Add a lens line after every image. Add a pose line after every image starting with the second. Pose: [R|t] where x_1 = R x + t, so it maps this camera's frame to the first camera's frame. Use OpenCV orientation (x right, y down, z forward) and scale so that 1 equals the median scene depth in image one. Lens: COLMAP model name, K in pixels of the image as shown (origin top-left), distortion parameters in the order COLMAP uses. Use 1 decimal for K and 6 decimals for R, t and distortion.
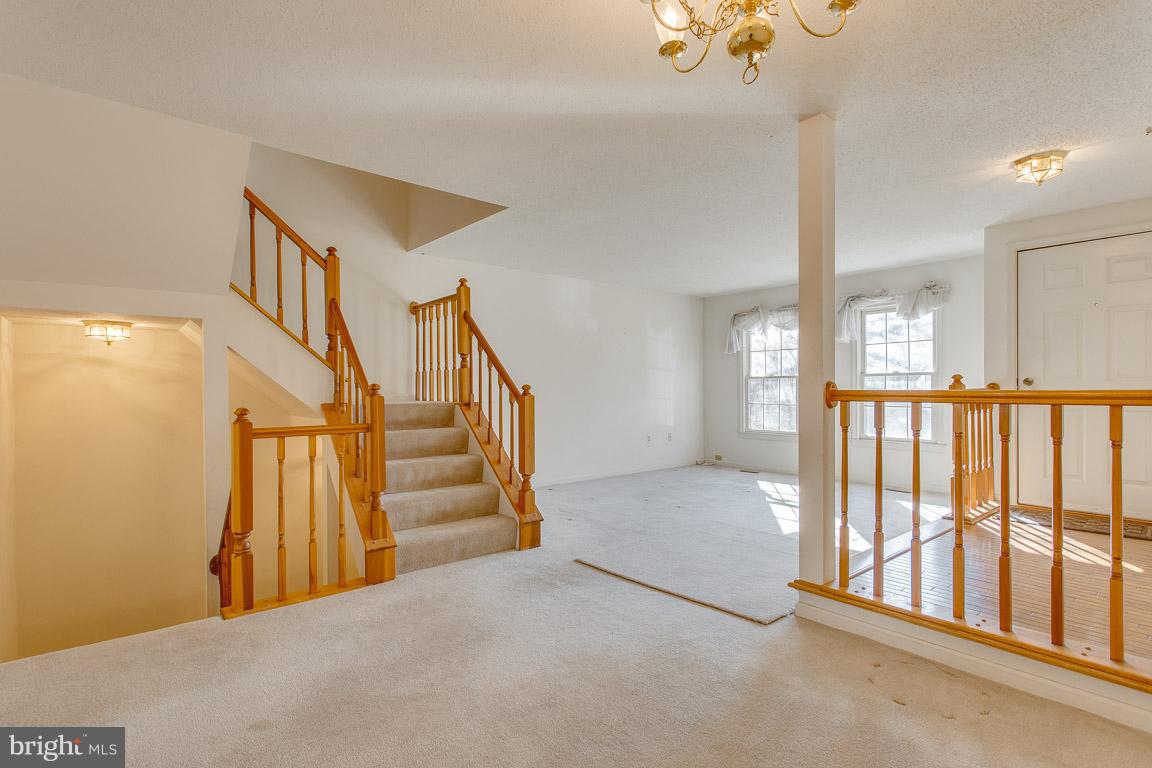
lens RADIAL K [[546.8, 0, 571.9], [0, 546.8, 392.6], [0, 0, 1]] dist [0.009349, -0.003365]
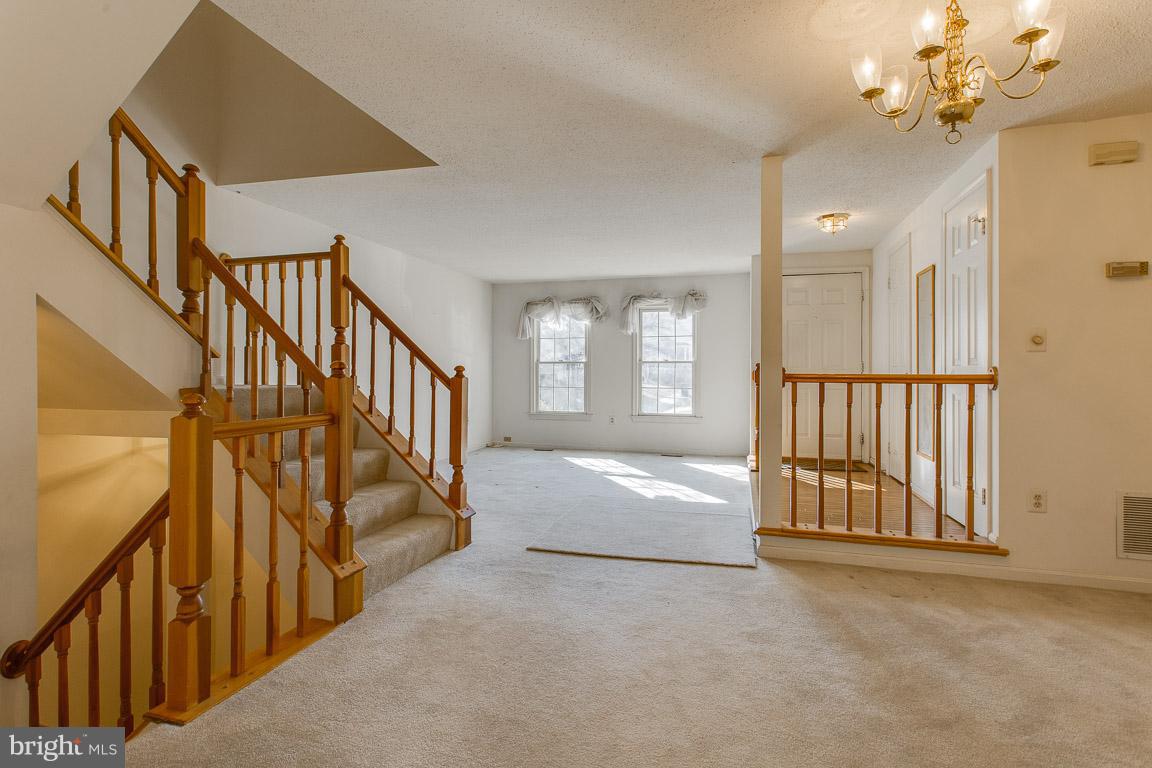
lens RADIAL K [[546.8, 0, 573.9], [0, 546.8, 374.8], [0, 0, 1]] dist [0.009349, -0.003365]
pose [[0.827358, 0.006973, 0.561632, -0.406567], [-0.004793, 0.999974, -0.005355, 0.004611], [-0.561654, 0.001738, 0.827370, 0.139751]]
